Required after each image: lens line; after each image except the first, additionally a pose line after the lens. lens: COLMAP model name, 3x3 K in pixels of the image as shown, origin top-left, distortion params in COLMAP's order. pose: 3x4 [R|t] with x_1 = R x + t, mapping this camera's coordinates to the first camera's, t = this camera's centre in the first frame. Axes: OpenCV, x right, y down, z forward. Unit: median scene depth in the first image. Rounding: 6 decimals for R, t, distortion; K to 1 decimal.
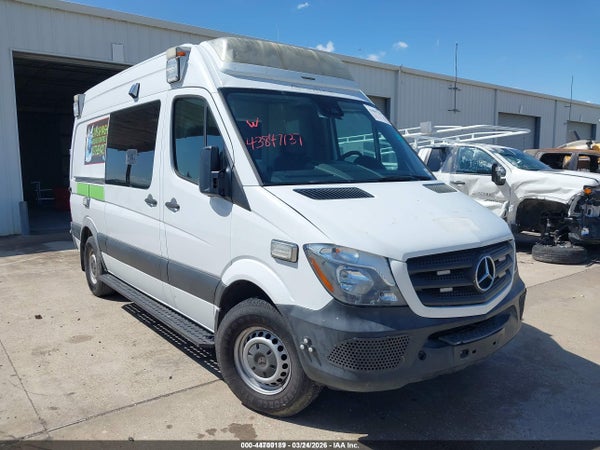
lens RADIAL K [[471.0, 0, 300.0], [0, 471.0, 225.0], [0, 0, 1]] dist [0.093638, -0.002486]
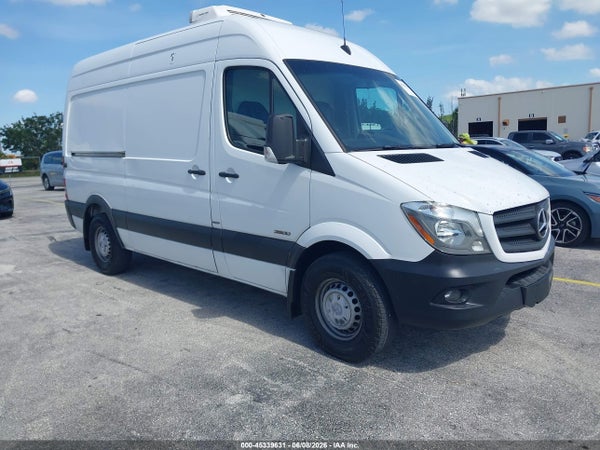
lens RADIAL K [[471.0, 0, 300.0], [0, 471.0, 225.0], [0, 0, 1]] dist [0.093638, -0.002486]
pose [[0.986613, -0.044667, 0.156842, -0.354291], [0.035898, 0.997653, 0.058302, 0.015411], [-0.159078, -0.051891, 0.985901, -0.059241]]
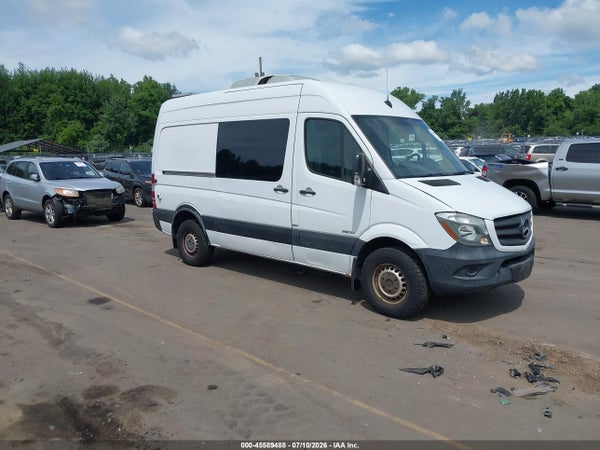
lens RADIAL K [[471.0, 0, 300.0], [0, 471.0, 225.0], [0, 0, 1]] dist [0.093638, -0.002486]
pose [[0.985134, -0.033311, 0.168528, -0.681649], [0.026889, 0.998828, 0.040247, 0.001395], [-0.169671, -0.035117, 0.984875, -0.562883]]
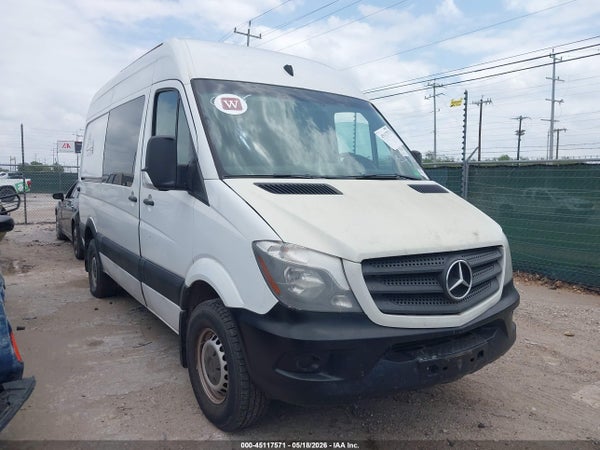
lens RADIAL K [[471.0, 0, 300.0], [0, 471.0, 225.0], [0, 0, 1]] dist [0.093638, -0.002486]
pose [[0.996158, 0.018768, -0.085536, 0.153867], [-0.020511, 0.999599, -0.019544, 0.021743], [0.085135, 0.021224, 0.996143, 0.080857]]
